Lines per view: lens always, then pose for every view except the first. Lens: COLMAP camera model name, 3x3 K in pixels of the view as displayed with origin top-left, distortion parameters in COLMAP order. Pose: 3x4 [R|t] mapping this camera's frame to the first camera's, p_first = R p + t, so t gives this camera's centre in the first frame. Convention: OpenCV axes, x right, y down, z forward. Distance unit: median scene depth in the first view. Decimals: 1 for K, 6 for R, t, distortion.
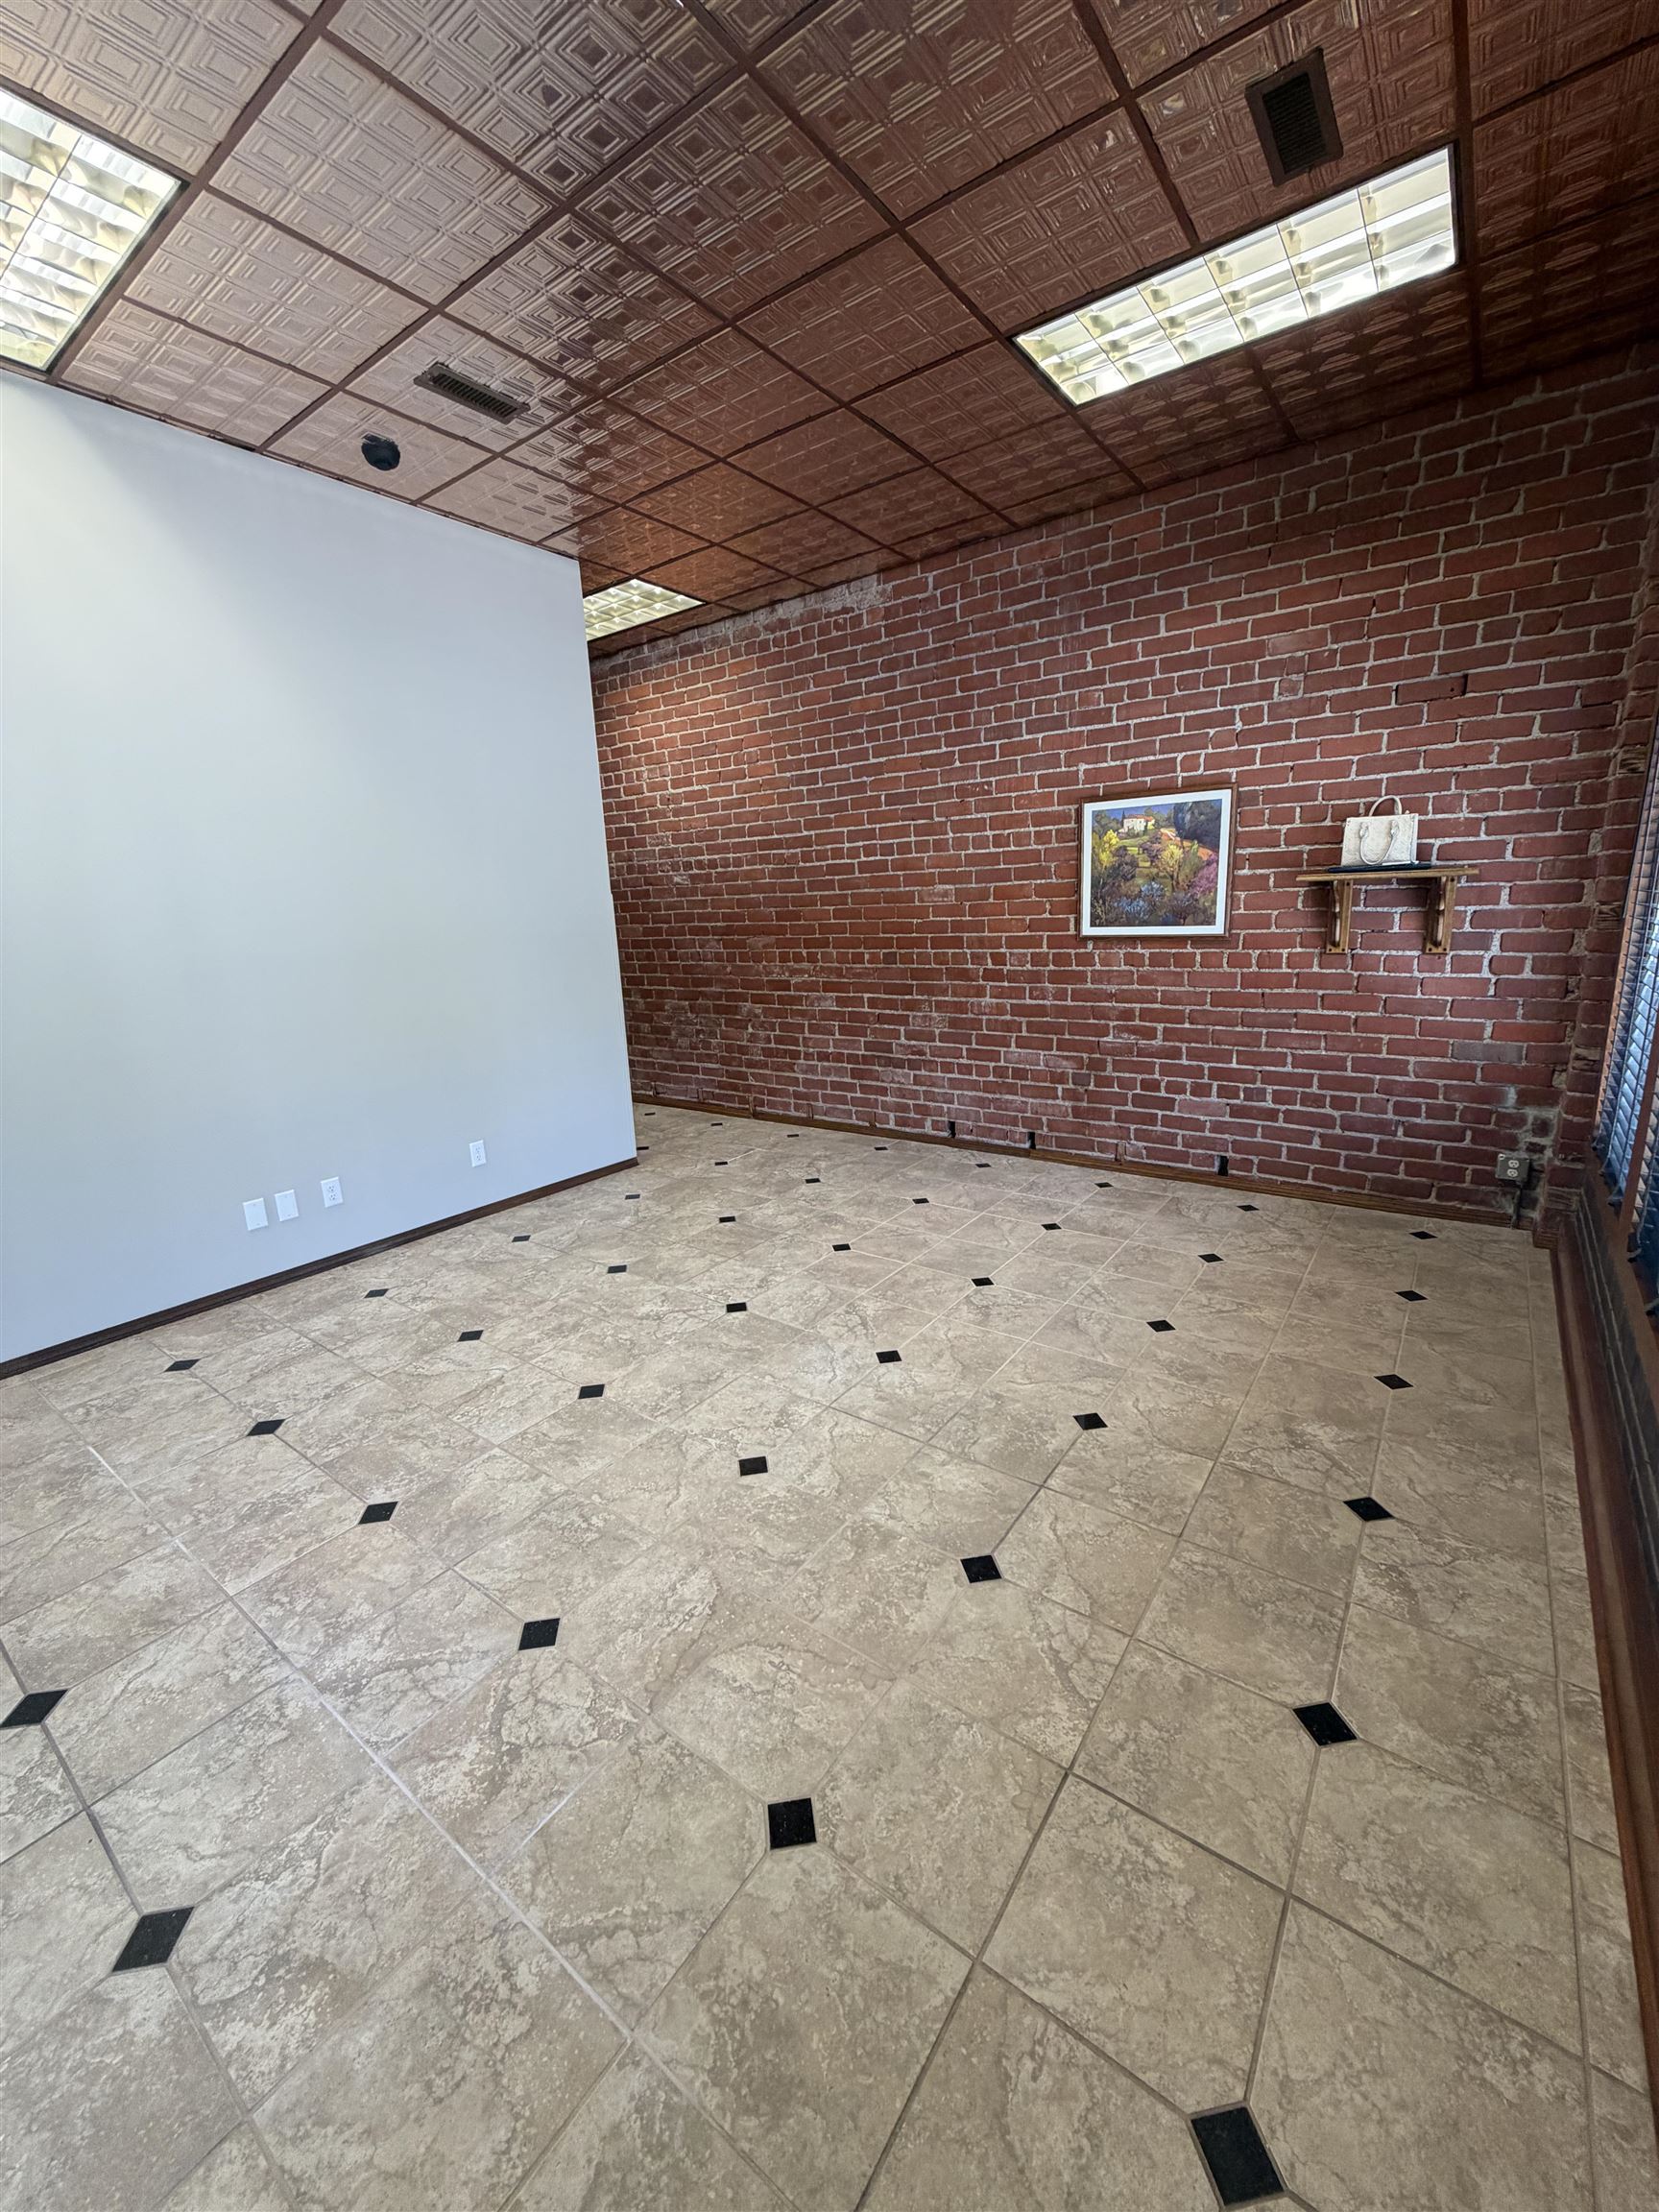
lens RADIAL K [[875.4, 0, 829.8], [0, 875.4, 1096.4], [0, 0, 1]] dist [-0.000463, 0.000182]
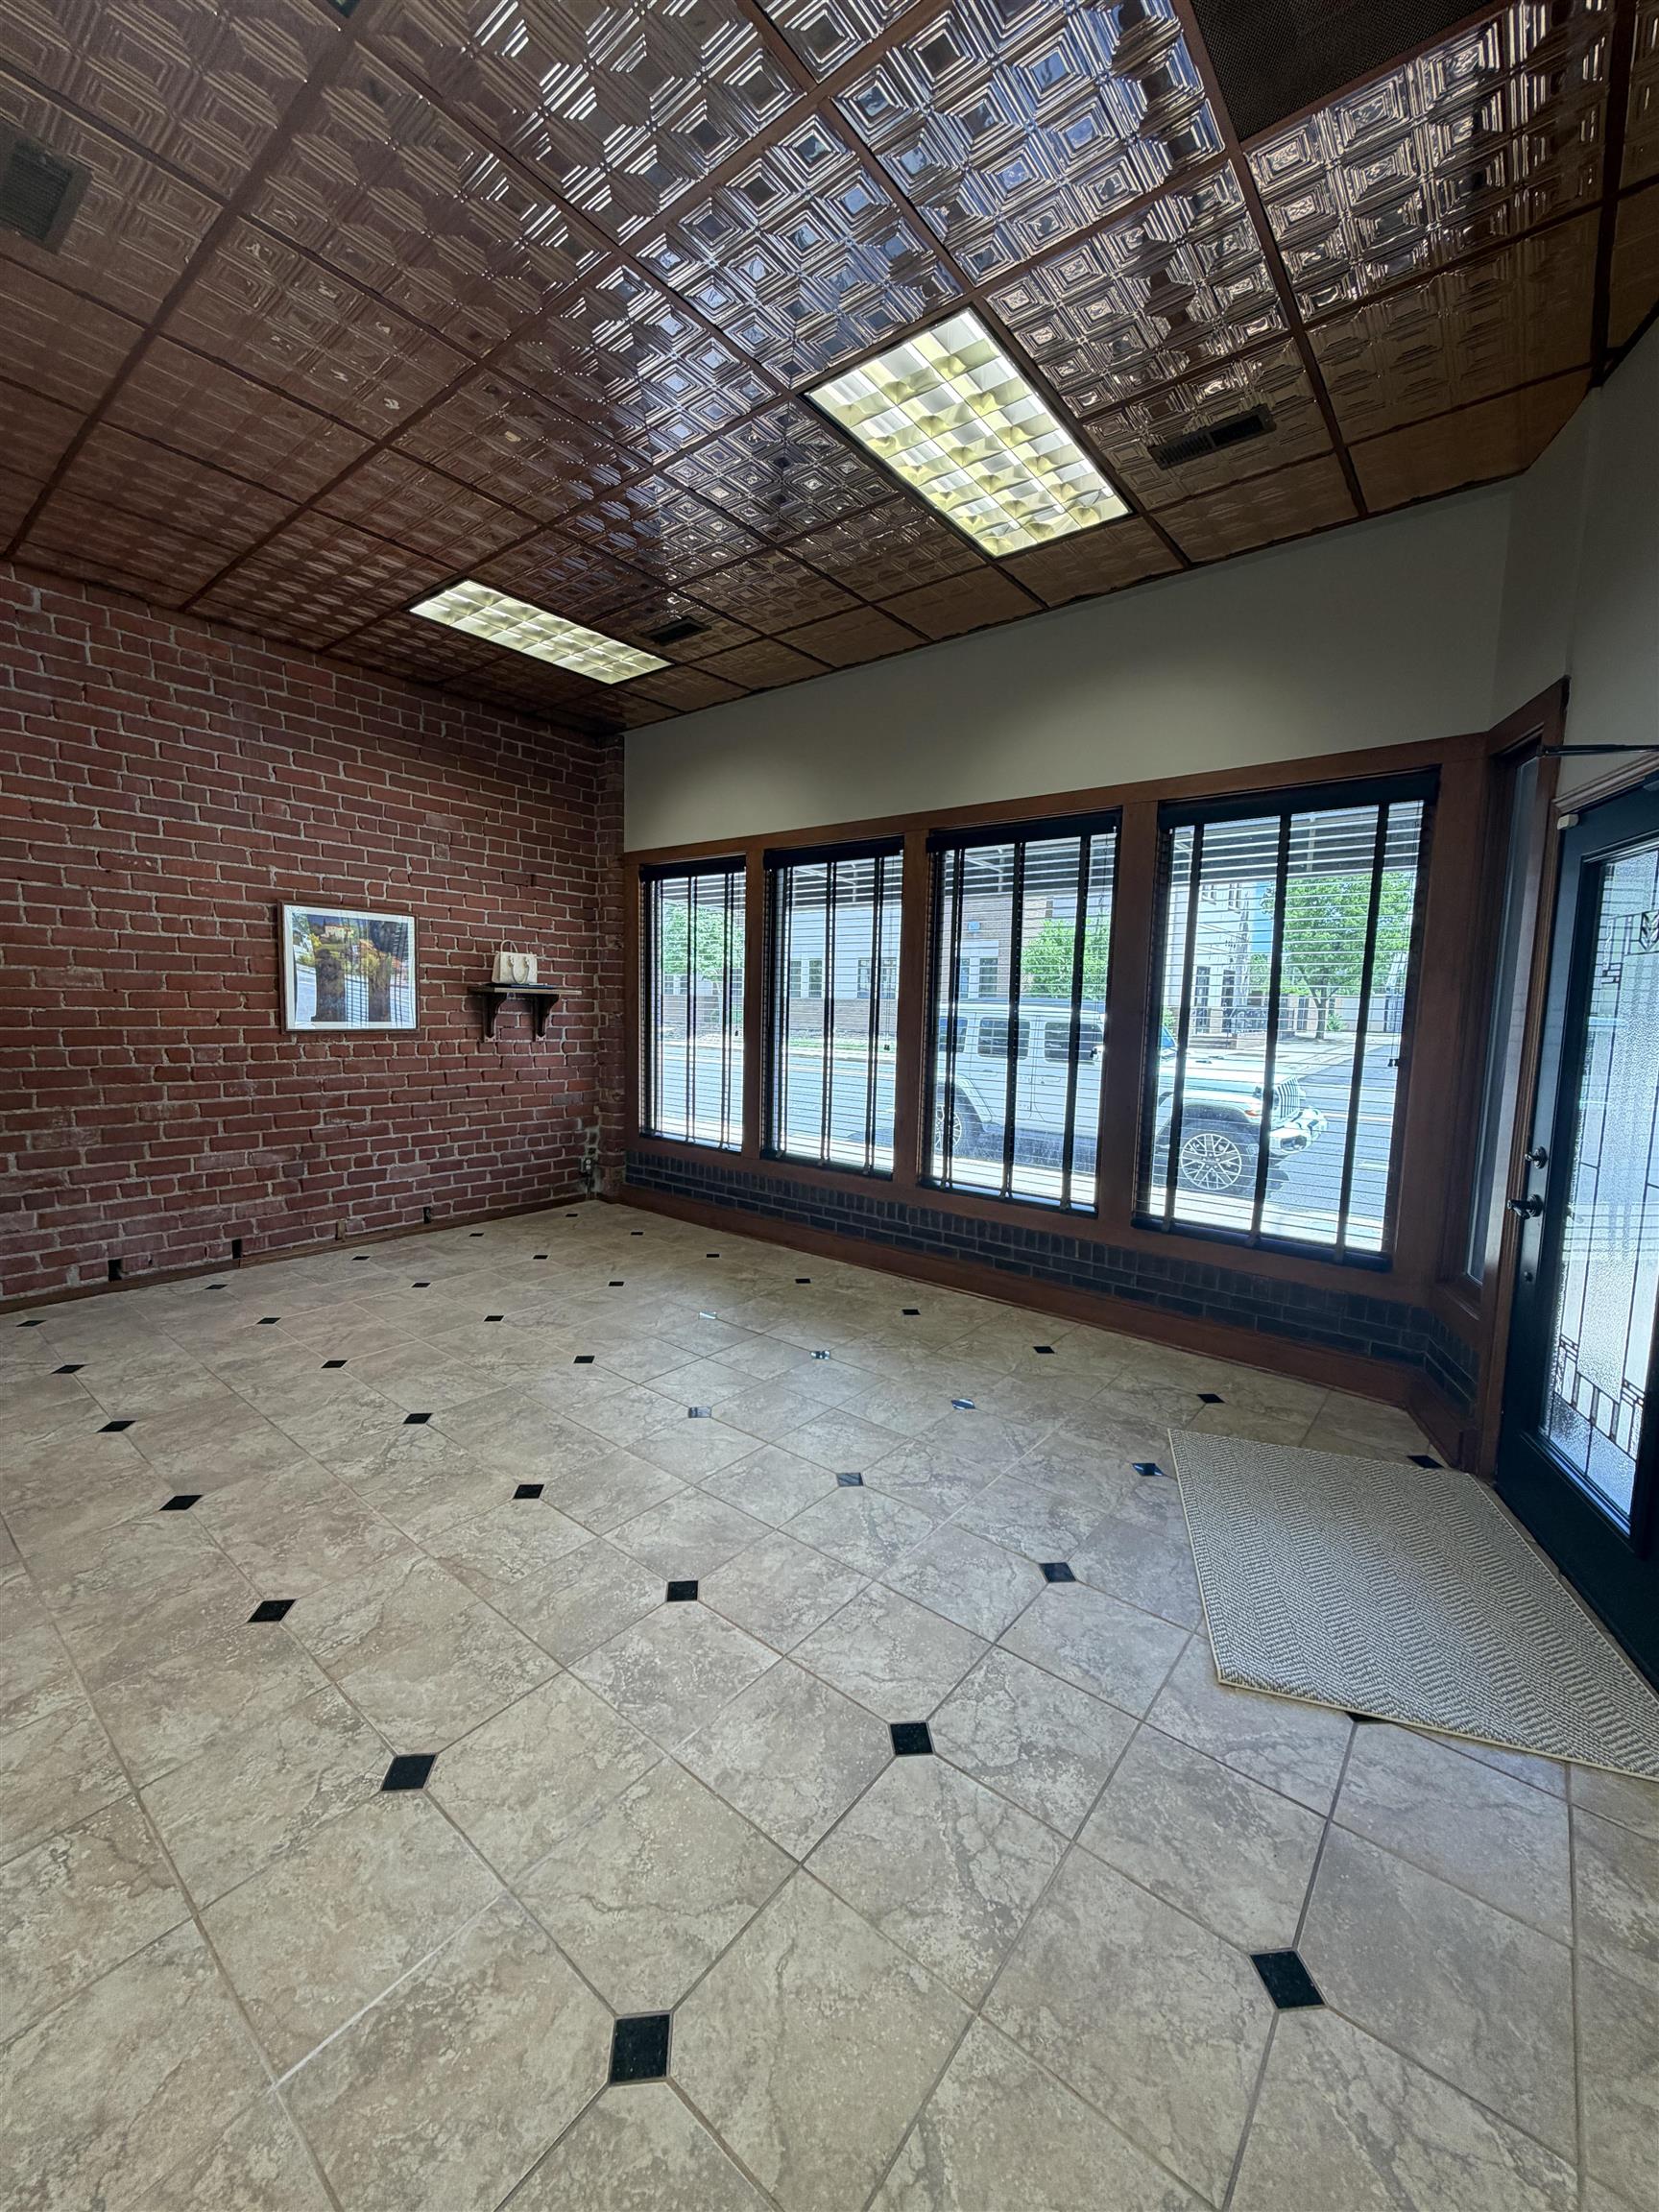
lens RADIAL K [[875.4, 0, 825.9], [0, 875.4, 1093.5], [0, 0, 1]] dist [-0.000463, 0.000182]
pose [[0.045996, -0.060625, 0.997100, -0.872039], [0.194138, 0.979668, 0.050610, -0.048812], [-0.979895, 0.191247, 0.056831, 0.415074]]
